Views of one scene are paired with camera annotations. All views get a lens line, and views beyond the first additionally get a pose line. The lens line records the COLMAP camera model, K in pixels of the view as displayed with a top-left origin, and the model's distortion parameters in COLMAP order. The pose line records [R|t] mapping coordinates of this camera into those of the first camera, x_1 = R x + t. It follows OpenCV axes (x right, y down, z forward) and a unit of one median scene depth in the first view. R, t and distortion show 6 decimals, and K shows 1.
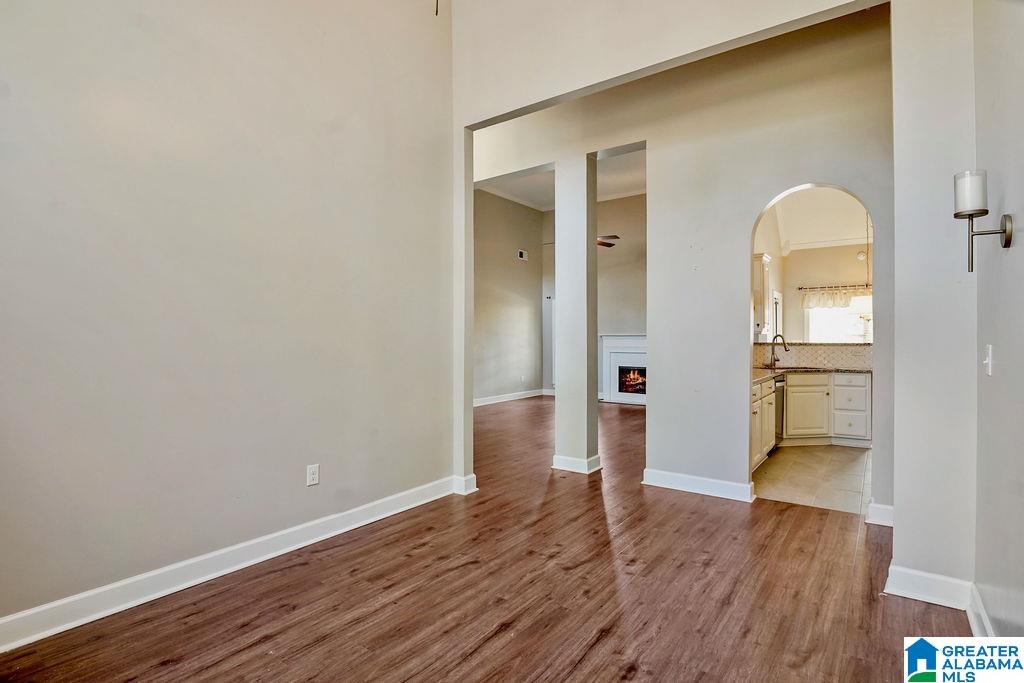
lens RADIAL K [[504.9, 0, 508.6], [0, 504.9, 342.1], [0, 0, 1]] dist [-0.020266, -0.000934]
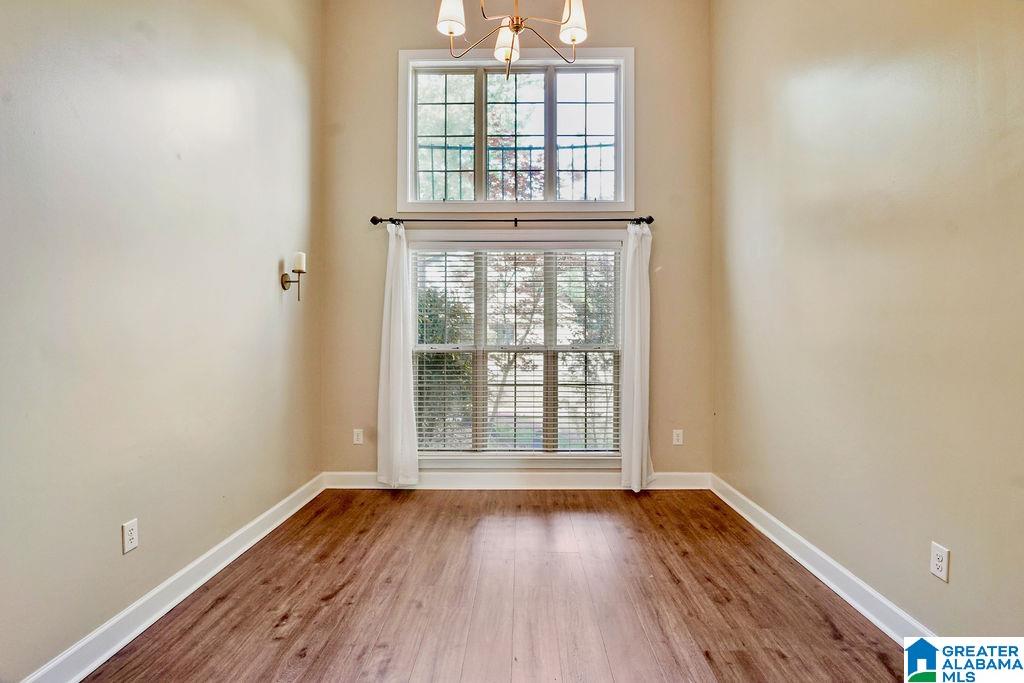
lens RADIAL K [[493.6, 0, 508.1], [0, 493.6, 328.5], [0, 0, 1]] dist [-0.024107, -0.000717]
pose [[-0.811197, -0.000578, -0.584773, 0.135606], [-0.000534, 1.000000, -0.000246, -0.005412], [0.584773, 0.000113, -0.811197, 0.428114]]
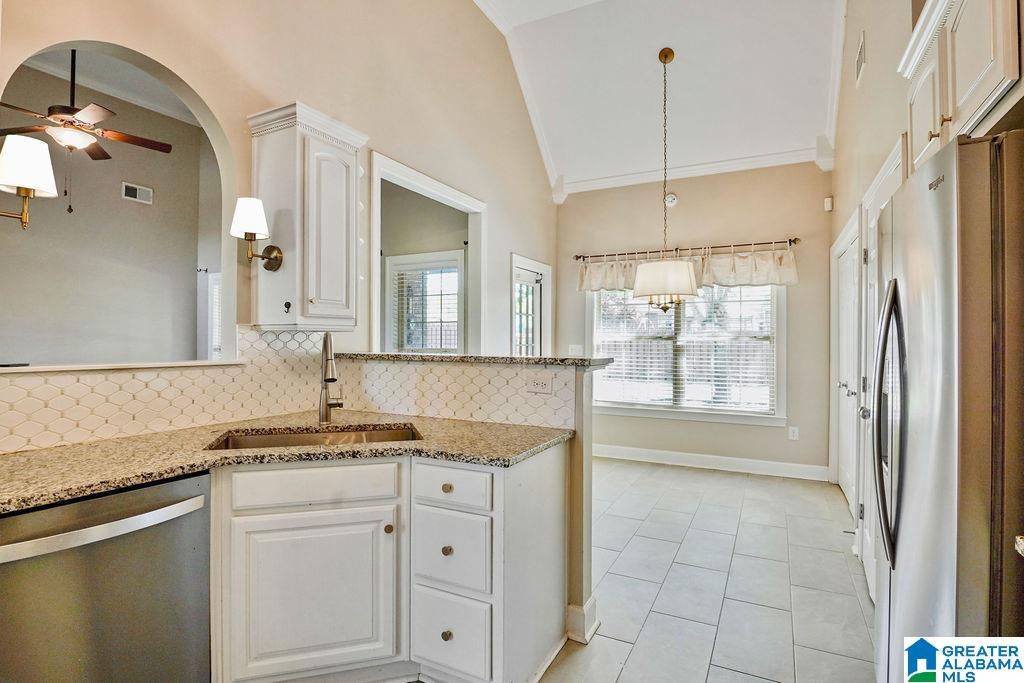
lens RADIAL K [[504.9, 0, 508.6], [0, 504.9, 342.1], [0, 0, 1]] dist [-0.020266, -0.000934]
pose [[0.987833, 0.006598, 0.155376, 0.454611], [-0.006403, 0.999978, -0.001752, -0.006213], [-0.155384, 0.000736, 0.987854, 0.474947]]
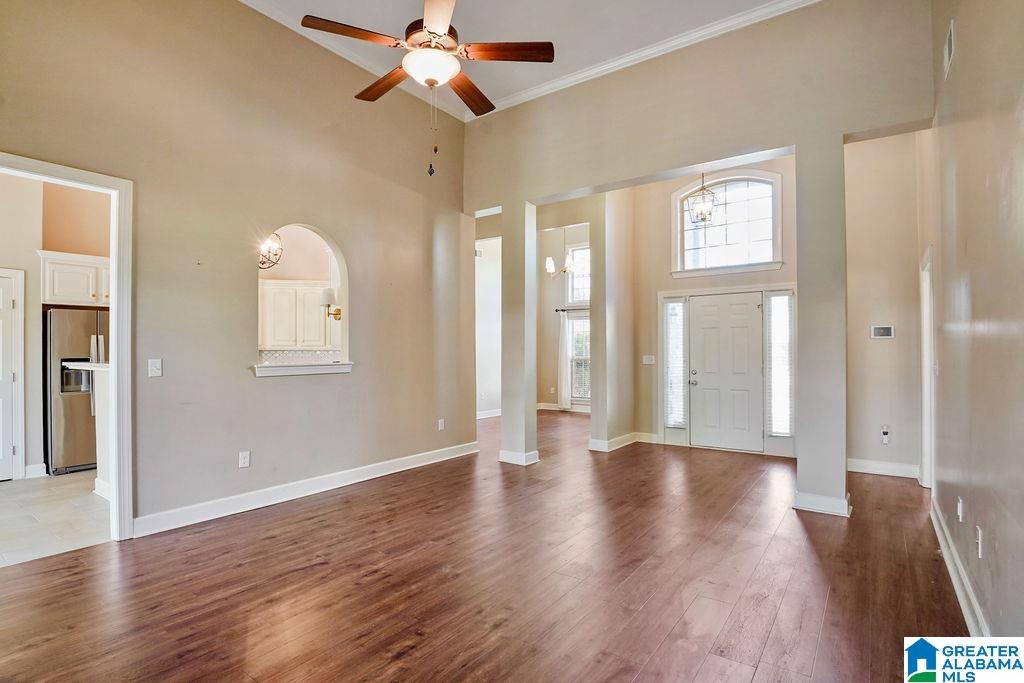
lens RADIAL K [[503.7, 0, 508.6], [0, 503.7, 346.0], [0, 0, 1]] dist [-0.012677, -0.008122]
pose [[-0.999967, 0.006168, -0.005281, 0.096721], [0.006197, 0.999966, -0.005364, -0.010018], [0.005247, -0.005397, -0.999972, 1.274152]]
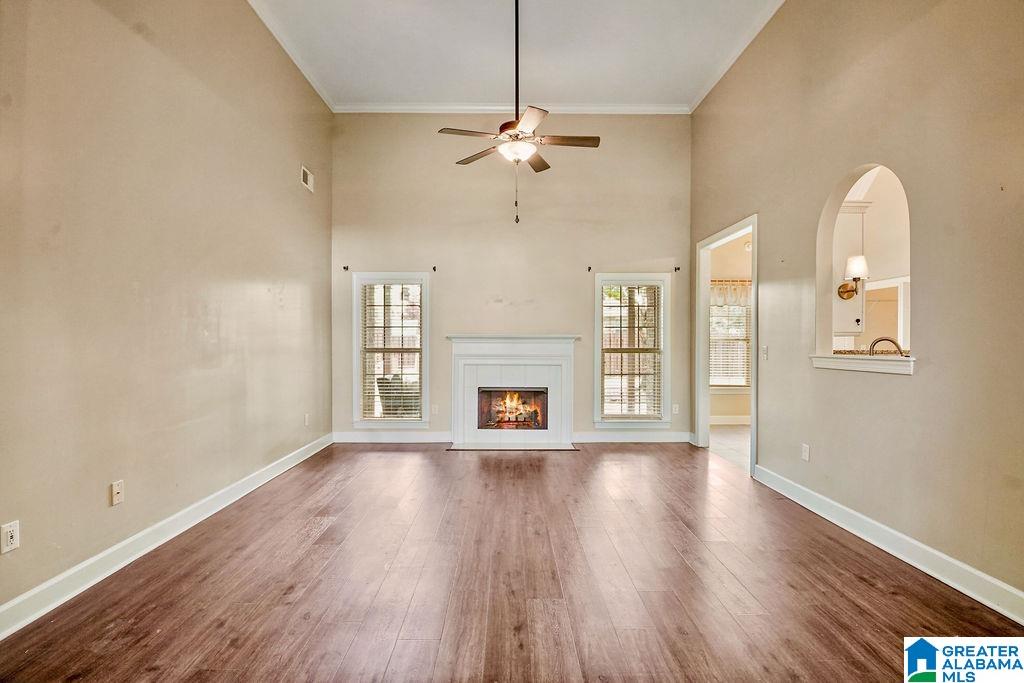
lens RADIAL K [[504.9, 0, 508.6], [0, 504.9, 342.1], [0, 0, 1]] dist [-0.020266, -0.000934]
pose [[0.800158, 0.002734, 0.599783, -0.145310], [-0.000788, 0.999994, -0.003508, -0.005078], [-0.599789, 0.002334, 0.800155, 0.591104]]
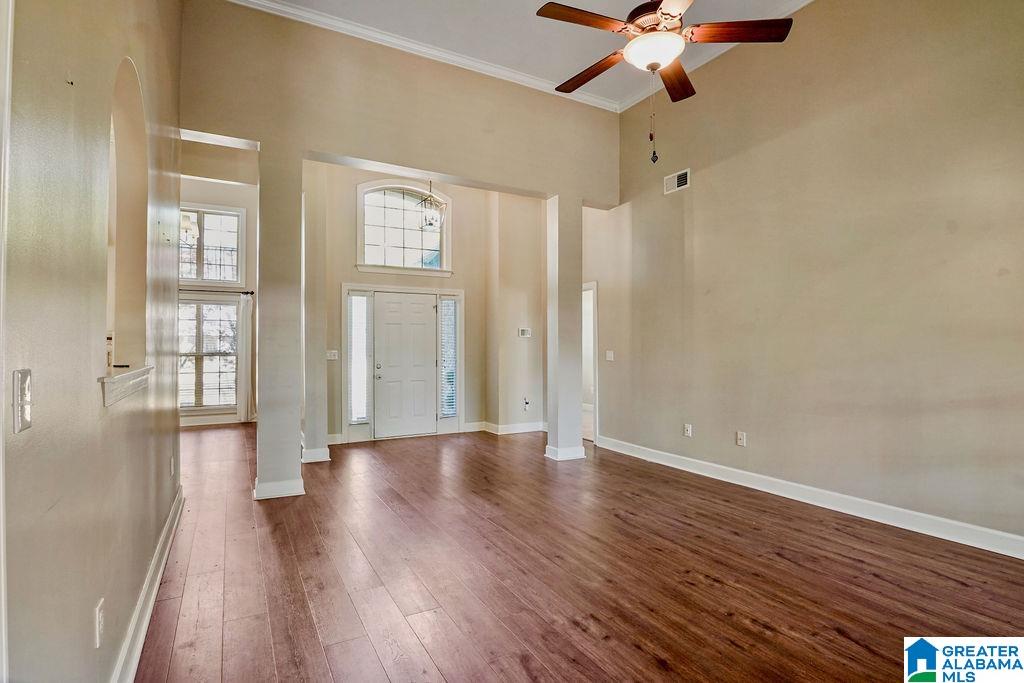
lens RADIAL K [[504.9, 0, 508.6], [0, 504.9, 342.1], [0, 0, 1]] dist [-0.020266, -0.000934]
pose [[-0.414280, -0.001181, -0.910149, 0.451336], [-0.002769, 0.999996, -0.000038, -0.010702], [0.910145, 0.002505, -0.414281, 1.008143]]
